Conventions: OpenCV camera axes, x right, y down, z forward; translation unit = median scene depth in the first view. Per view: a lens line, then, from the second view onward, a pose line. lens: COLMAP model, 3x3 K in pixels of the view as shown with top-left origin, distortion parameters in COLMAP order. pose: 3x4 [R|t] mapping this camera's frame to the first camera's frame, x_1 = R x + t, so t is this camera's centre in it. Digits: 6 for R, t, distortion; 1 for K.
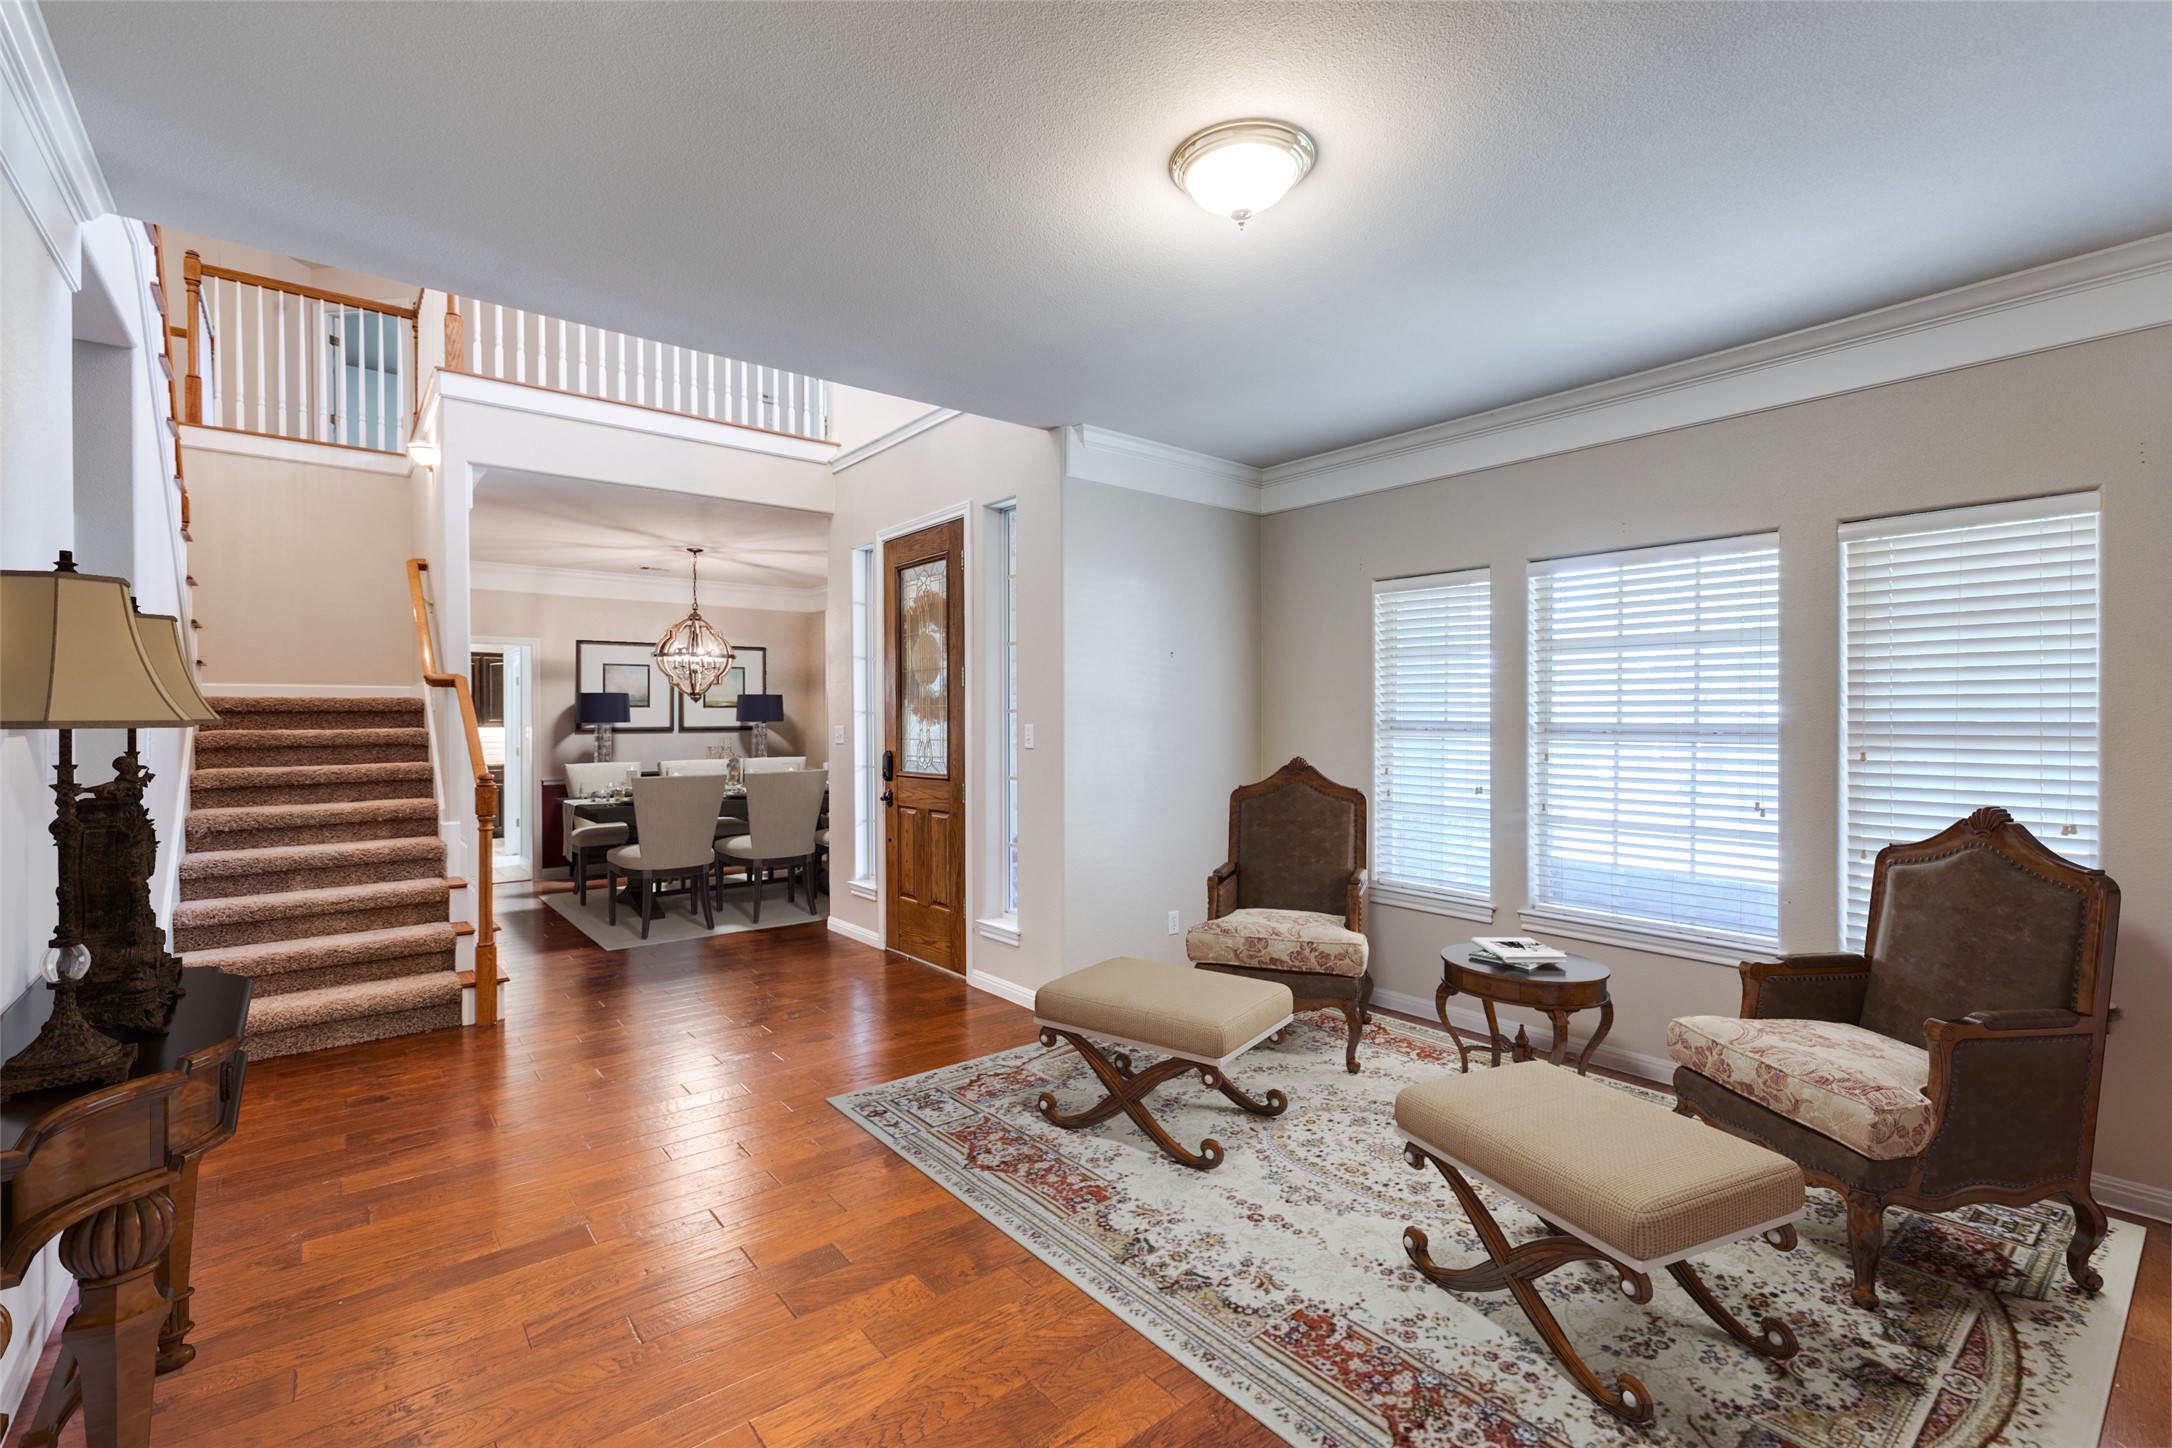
lens RADIAL K [[979.7, 0, 1091.7], [0, 979.7, 716.5], [0, 0, 1]] dist [-0.004088, 0.000554]
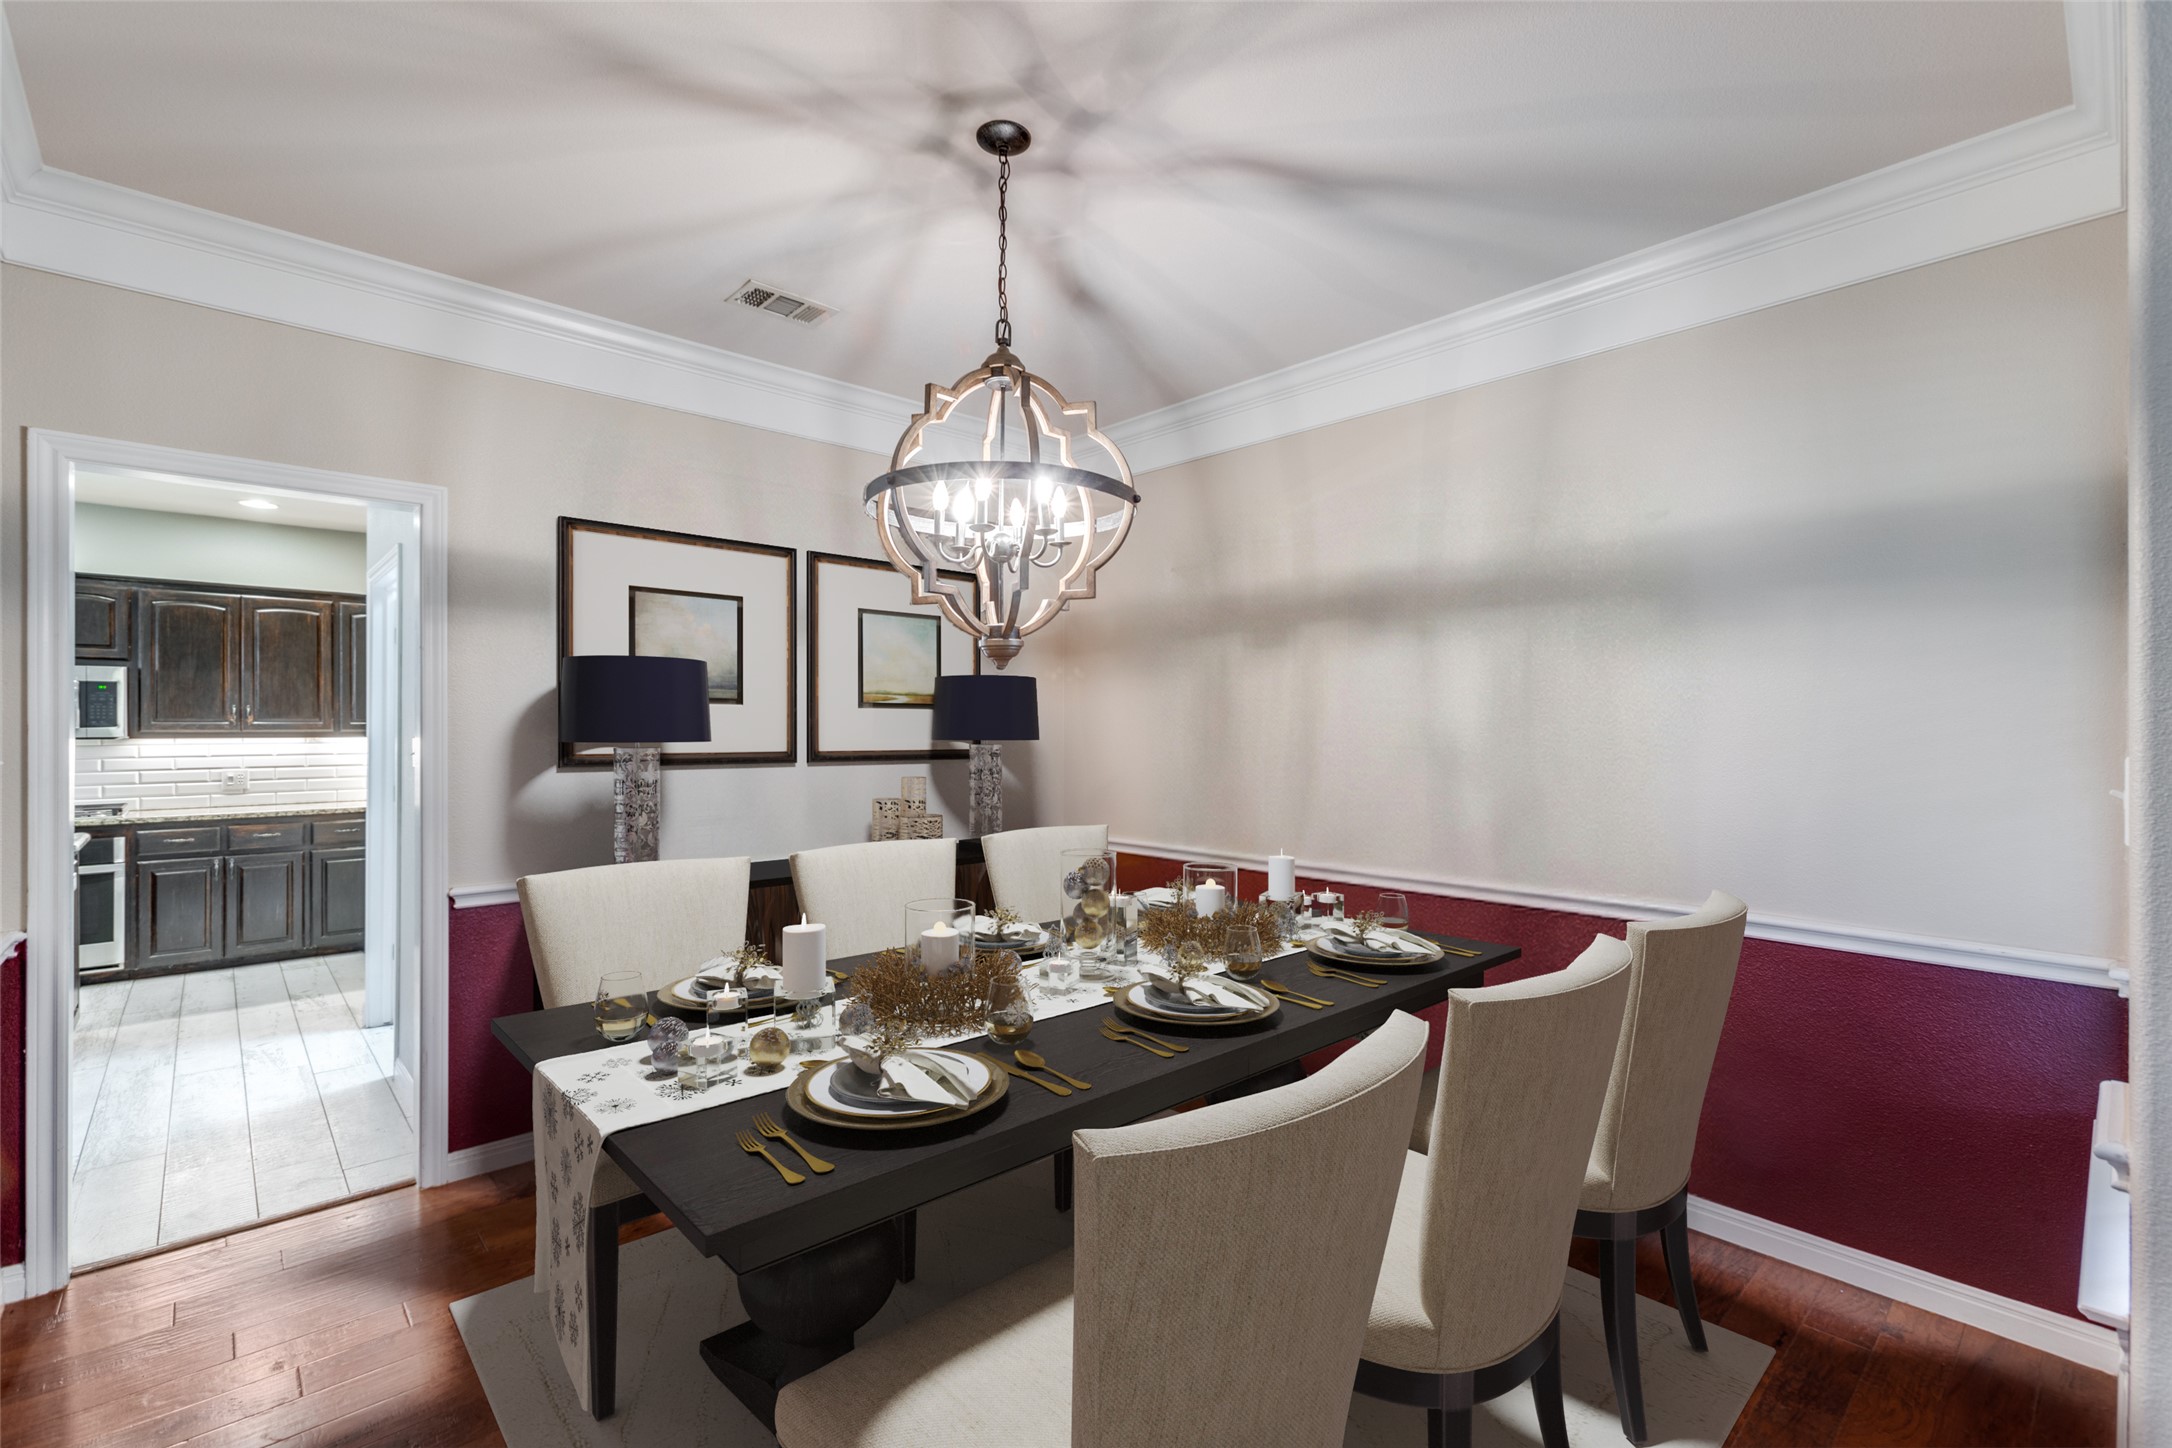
lens RADIAL K [[979.7, 0, 1081.4], [0, 979.7, 739.2], [0, 0, 1]] dist [-0.004088, 0.000554]
pose [[0.999999, 0.001174, 0.000935, -0.327204], [-0.001179, 0.999984, 0.005488, 0.003229], [-0.000928, -0.005489, 0.999985, 0.624841]]
